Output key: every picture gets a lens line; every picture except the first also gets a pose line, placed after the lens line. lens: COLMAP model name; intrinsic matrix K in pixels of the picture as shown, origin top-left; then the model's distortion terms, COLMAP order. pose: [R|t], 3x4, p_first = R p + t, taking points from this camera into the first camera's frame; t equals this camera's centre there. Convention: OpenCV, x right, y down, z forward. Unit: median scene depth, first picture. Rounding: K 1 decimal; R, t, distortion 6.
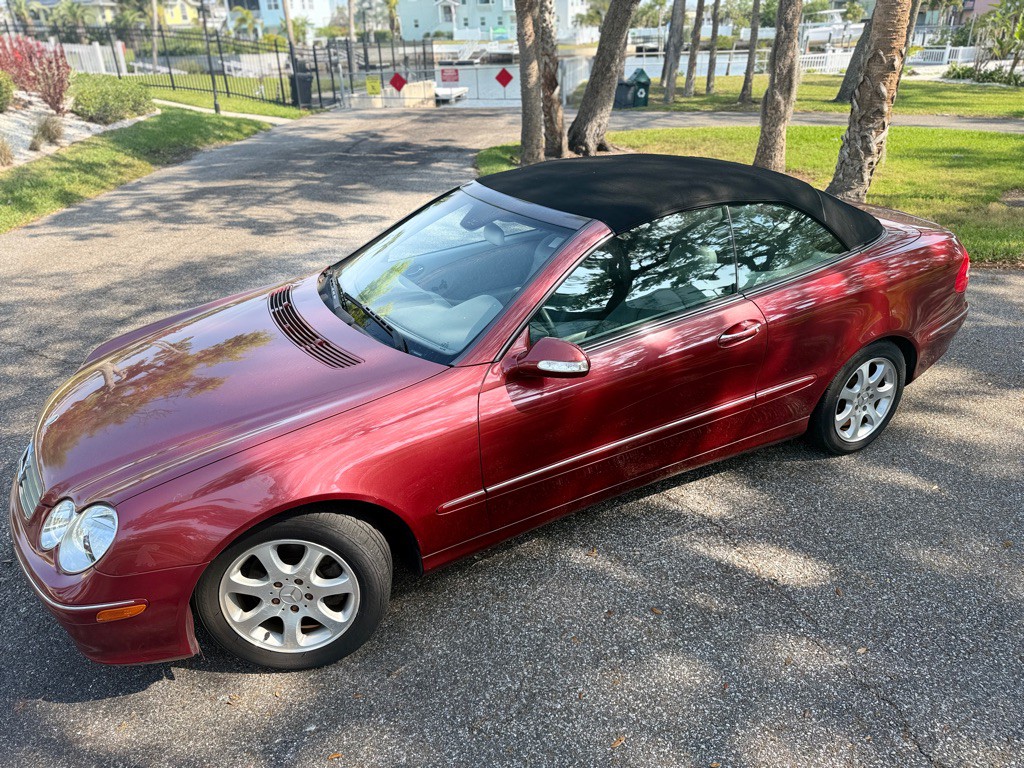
lens RADIAL K [[728.6, 0, 519.5], [0, 728.6, 387.8], [0, 0, 1]] dist [0.002538, -0.009422]
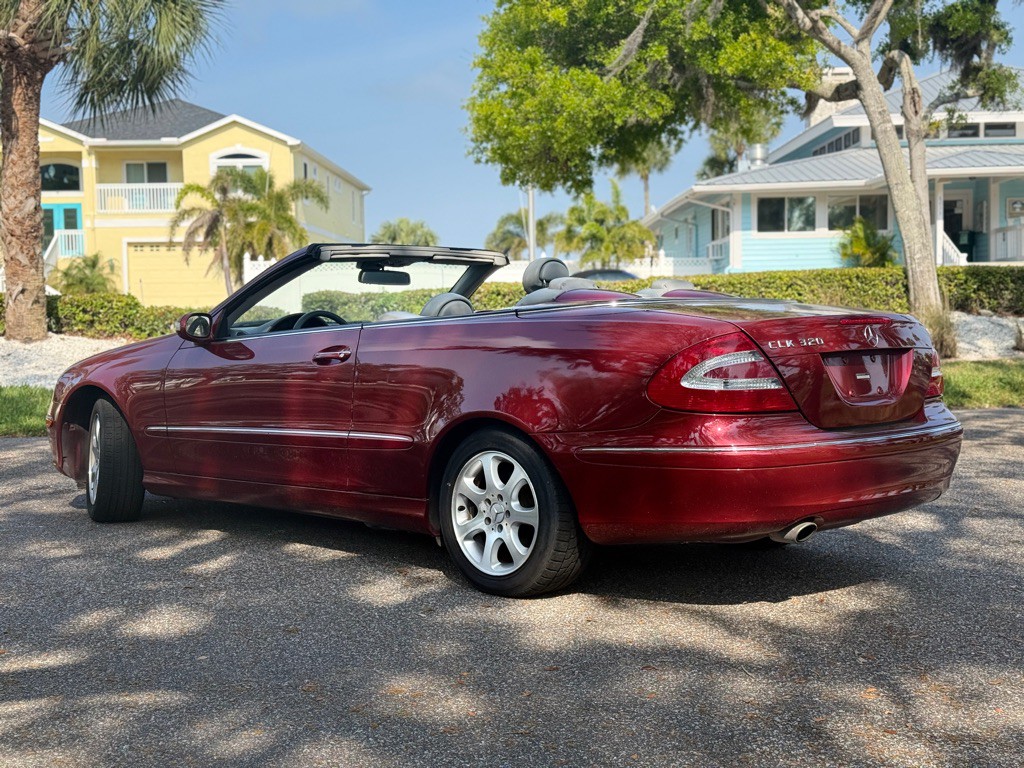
lens RADIAL K [[1423.9, 0, 517.6], [0, 1423.9, 381.1], [0, 0, 1]] dist [0.199228, -0.389349]
pose [[0.277355, 0.064682, -0.958588, 0.262164], [-0.413423, 0.908670, -0.058305, -0.004074], [0.867269, 0.412473, 0.278765, 0.081764]]
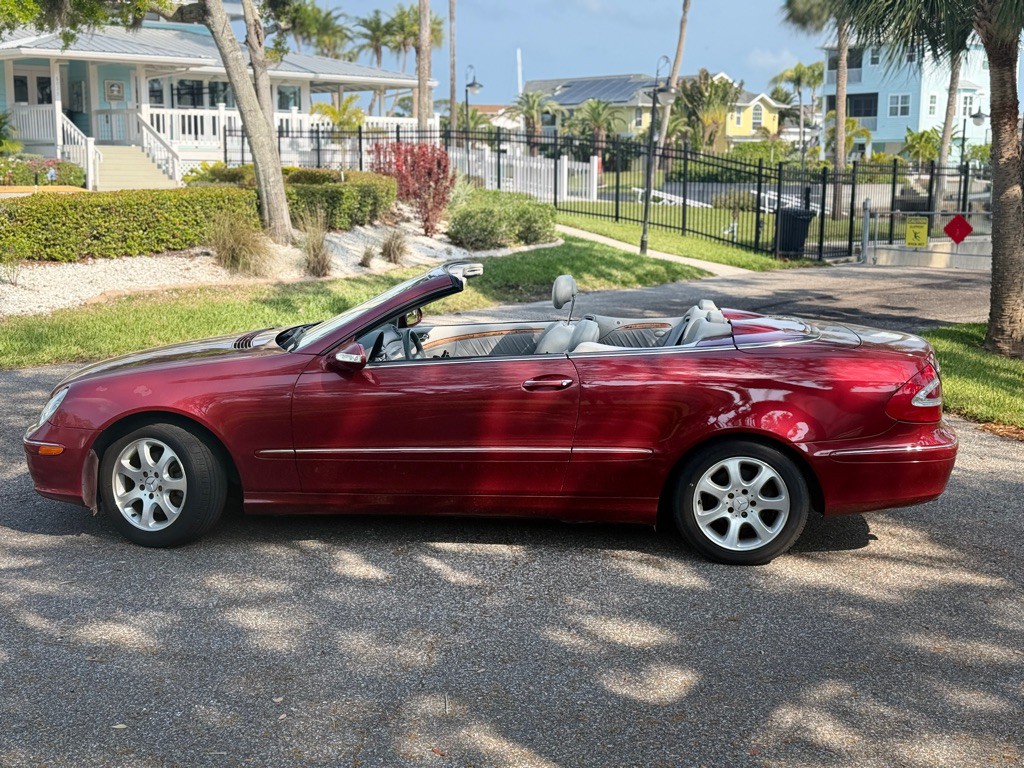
lens RADIAL K [[1423.9, 0, 517.6], [0, 1423.9, 381.1], [0, 0, 1]] dist [0.199228, -0.389349]
pose [[0.839060, 0.113381, -0.532094, 0.172348], [-0.264309, 0.939817, -0.216528, 0.049670], [0.475520, 0.322317, 0.818530, -0.101981]]
